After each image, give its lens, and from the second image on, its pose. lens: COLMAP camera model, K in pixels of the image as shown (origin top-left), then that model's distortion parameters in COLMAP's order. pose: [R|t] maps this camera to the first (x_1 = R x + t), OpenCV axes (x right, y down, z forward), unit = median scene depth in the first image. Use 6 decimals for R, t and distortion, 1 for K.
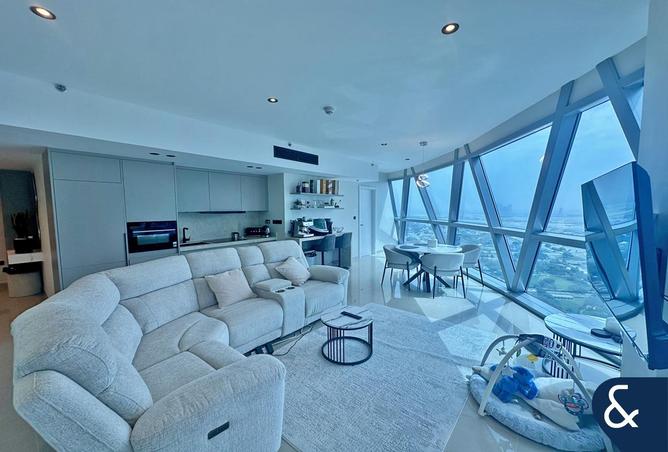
lens RADIAL K [[267.8, 0, 333.4], [0, 267.8, 228.0], [0, 0, 1]] dist [-0.000842, 0.000007]
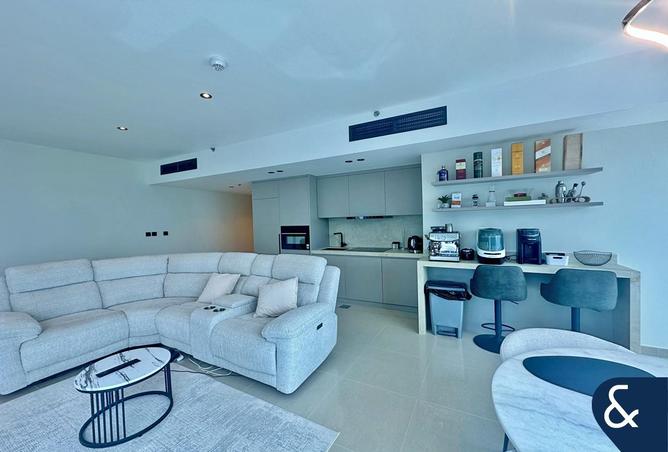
lens RADIAL K [[267.8, 0, 332.7], [0, 267.8, 228.3], [0, 0, 1]] dist [-0.000842, 0.000007]
pose [[0.174972, 0.031441, -0.984071, 0.453088], [-0.044014, 0.998741, 0.024083, -0.040862], [0.983589, 0.039099, 0.176135, 0.764097]]
